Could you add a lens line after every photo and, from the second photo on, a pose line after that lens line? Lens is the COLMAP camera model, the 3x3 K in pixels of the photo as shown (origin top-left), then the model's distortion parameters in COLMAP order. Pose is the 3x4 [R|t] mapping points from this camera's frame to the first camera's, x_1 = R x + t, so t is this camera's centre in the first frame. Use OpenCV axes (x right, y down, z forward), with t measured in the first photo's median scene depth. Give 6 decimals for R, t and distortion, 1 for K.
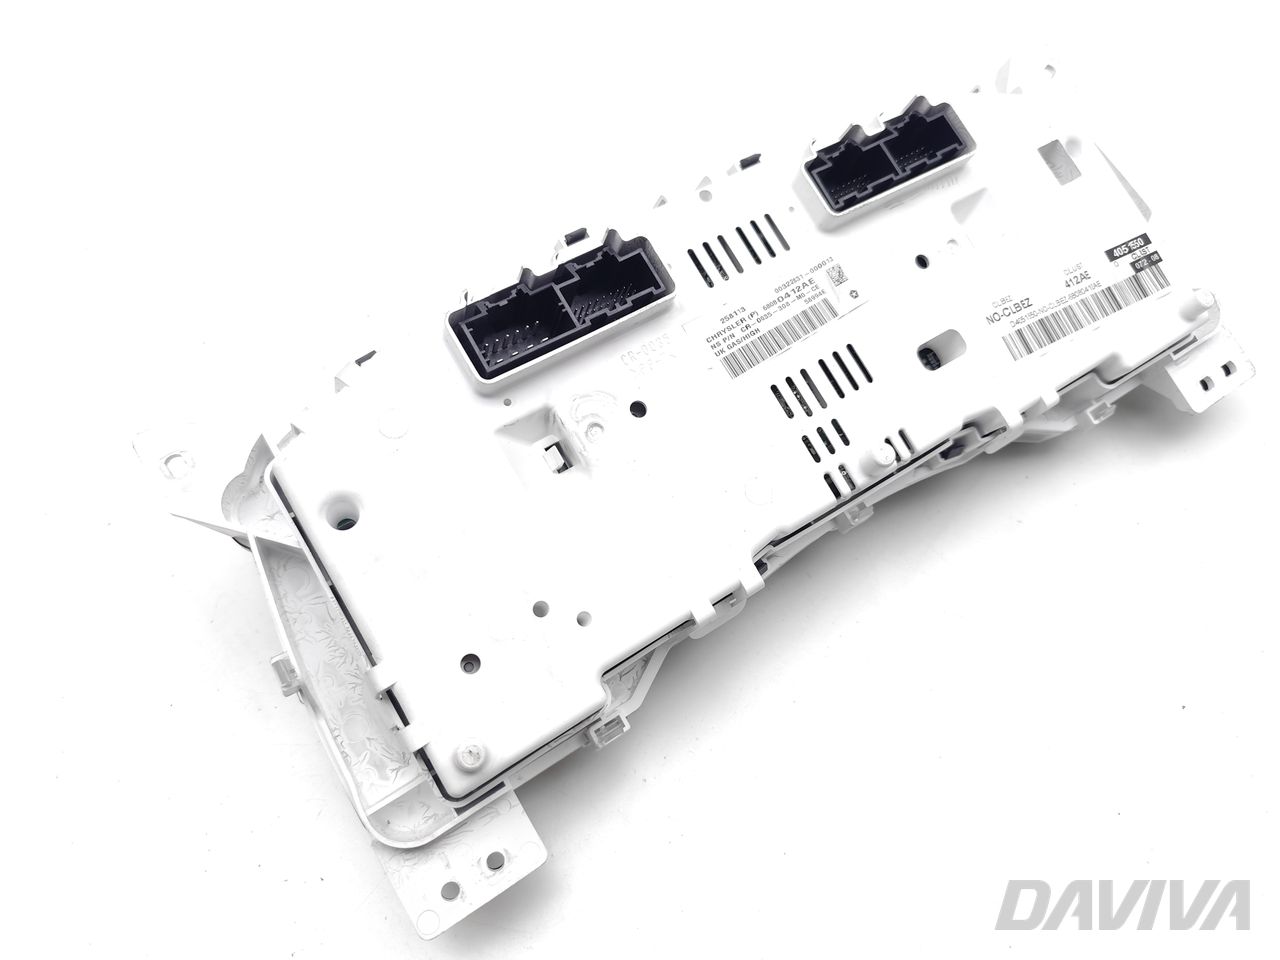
lens RADIAL K [[882.9, 0, 640.2], [0, 882.9, 496.4], [0, 0, 1]] dist [0.201364, -0.362722]
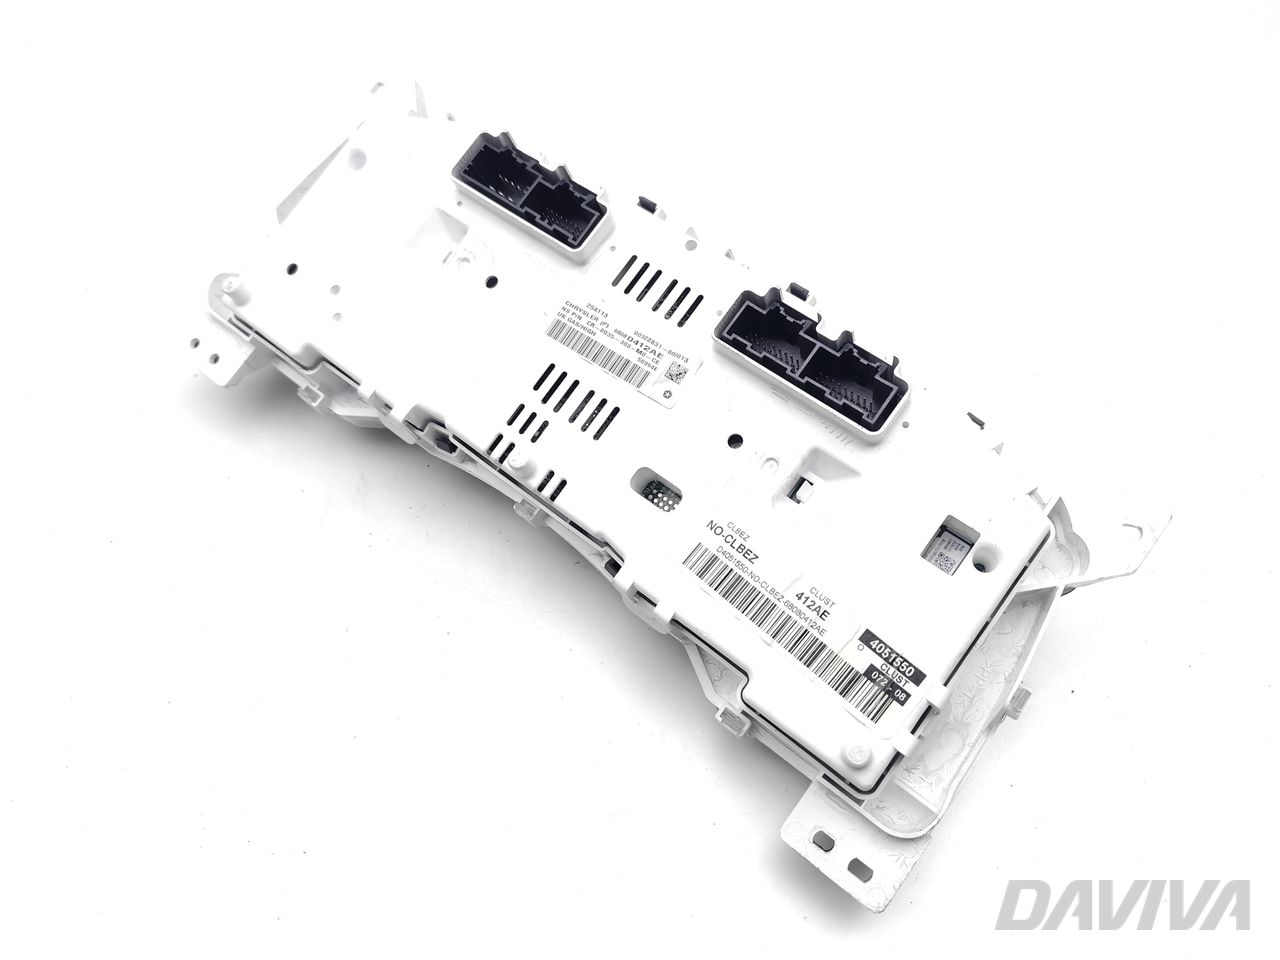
lens RADIAL K [[882.9, 0, 640.2], [0, 882.9, 496.4], [0, 0, 1]] dist [0.201364, -0.362722]
pose [[0.270246, 0.784997, -0.557447, 0.930369], [-0.807806, 0.499896, 0.312335, -0.475577], [0.523848, 0.365902, 0.769220, 0.211518]]
